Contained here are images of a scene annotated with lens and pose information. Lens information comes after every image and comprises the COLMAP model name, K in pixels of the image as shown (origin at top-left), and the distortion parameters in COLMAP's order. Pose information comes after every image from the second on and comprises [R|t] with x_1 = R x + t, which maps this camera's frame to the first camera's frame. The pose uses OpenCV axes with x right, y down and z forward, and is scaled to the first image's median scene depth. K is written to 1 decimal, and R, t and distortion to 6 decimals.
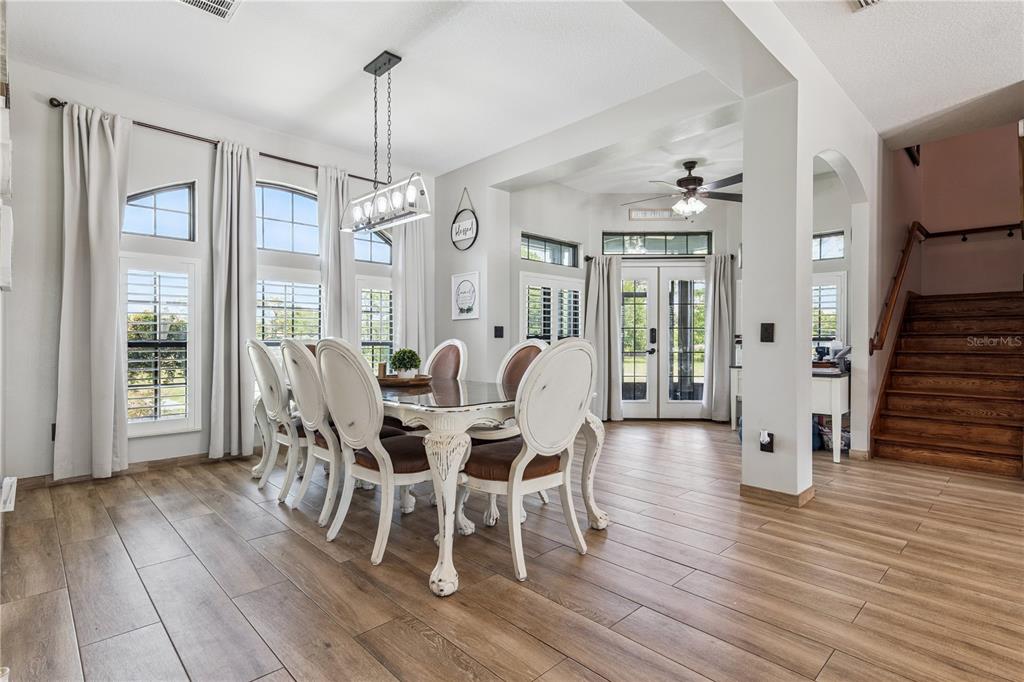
lens RADIAL K [[503.0, 0, 508.8], [0, 503.0, 342.1], [0, 0, 1]] dist [0.005409, 0.000280]
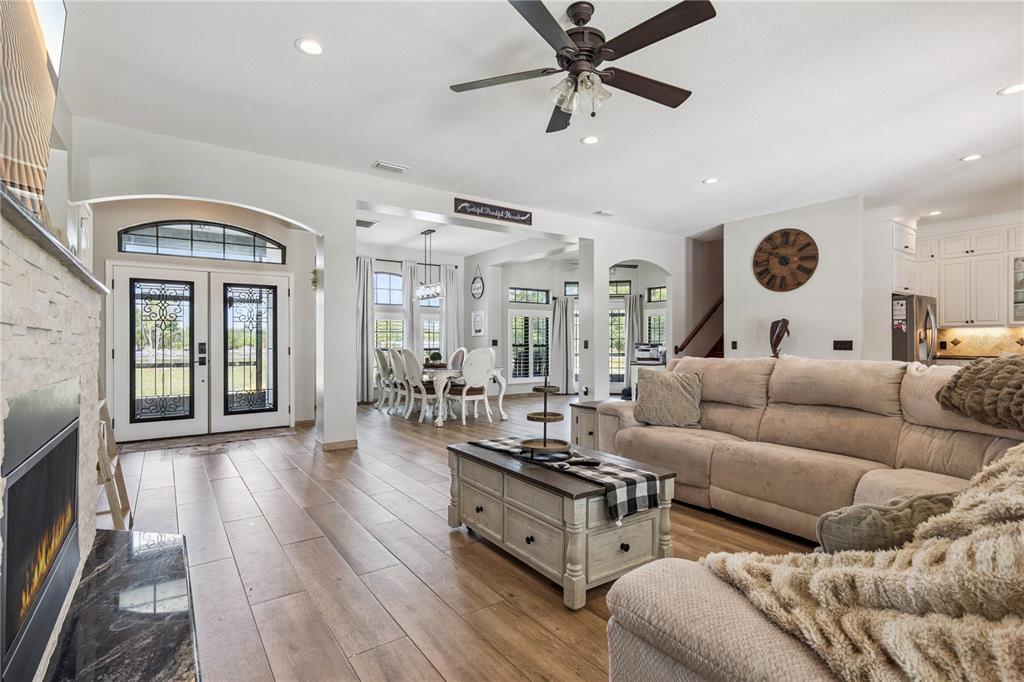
lens RADIAL K [[503.0, 0, 514.2], [0, 503.0, 340.9], [0, 0, 1]] dist [0.005409, 0.000280]
pose [[0.989004, -0.005657, -0.147780, 0.468227], [0.004631, 0.999963, -0.007287, -0.018883], [0.147816, 0.006523, 0.988993, -1.199337]]
